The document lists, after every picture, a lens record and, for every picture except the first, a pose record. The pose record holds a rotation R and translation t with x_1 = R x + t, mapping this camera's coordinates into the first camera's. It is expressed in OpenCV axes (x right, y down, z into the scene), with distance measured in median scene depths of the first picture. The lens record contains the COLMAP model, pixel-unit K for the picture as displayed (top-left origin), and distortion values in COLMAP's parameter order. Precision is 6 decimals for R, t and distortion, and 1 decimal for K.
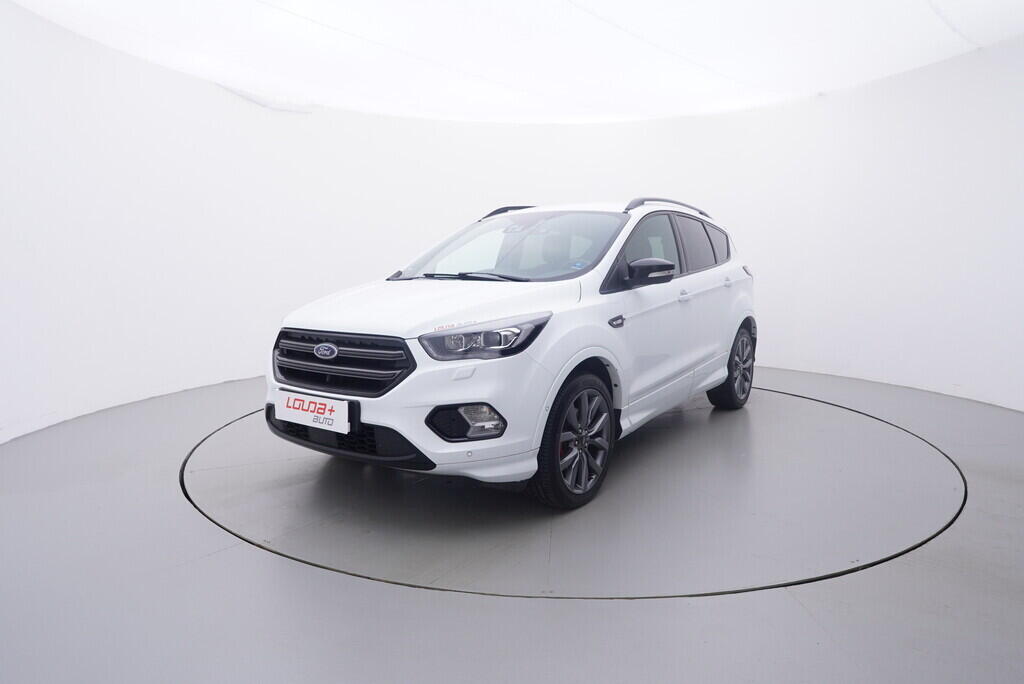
lens RADIAL K [[654.9, 0, 512.0], [0, 654.9, 342.0], [0, 0, 1]] dist [-0.055205, -0.000038]
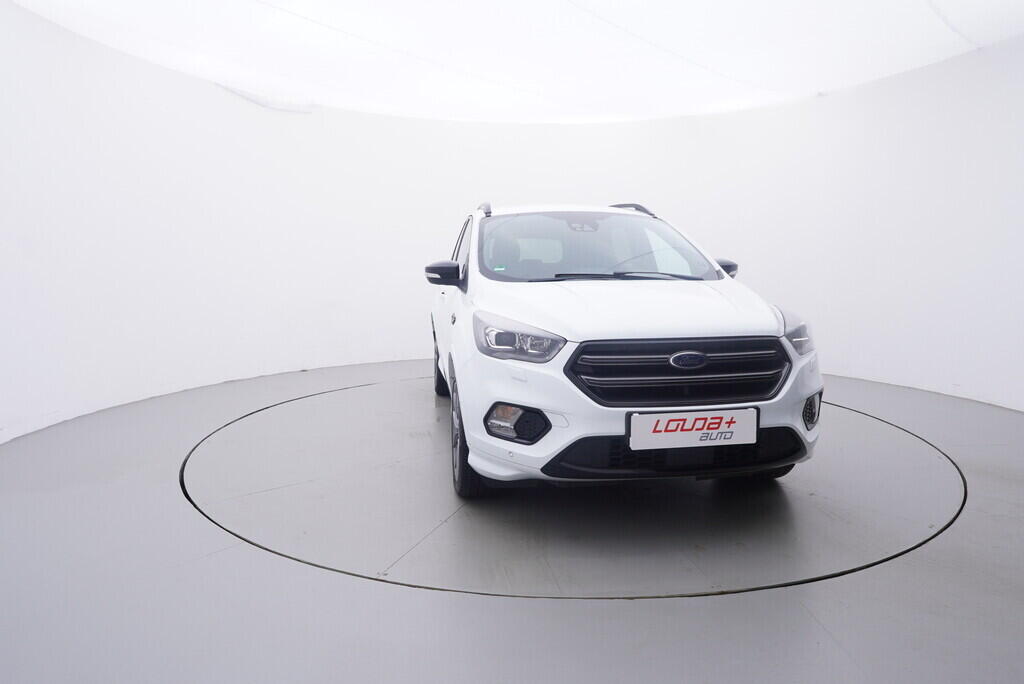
lens RADIAL K [[654.9, 0, 512.0], [0, 654.9, 342.0], [0, 0, 1]] dist [-0.055205, -0.000038]
pose [[0.746823, -0.083212, 0.659796, -1.066490], [0.087417, 0.995815, 0.026643, -0.056213], [-0.659252, 0.037780, 0.750972, 0.501267]]
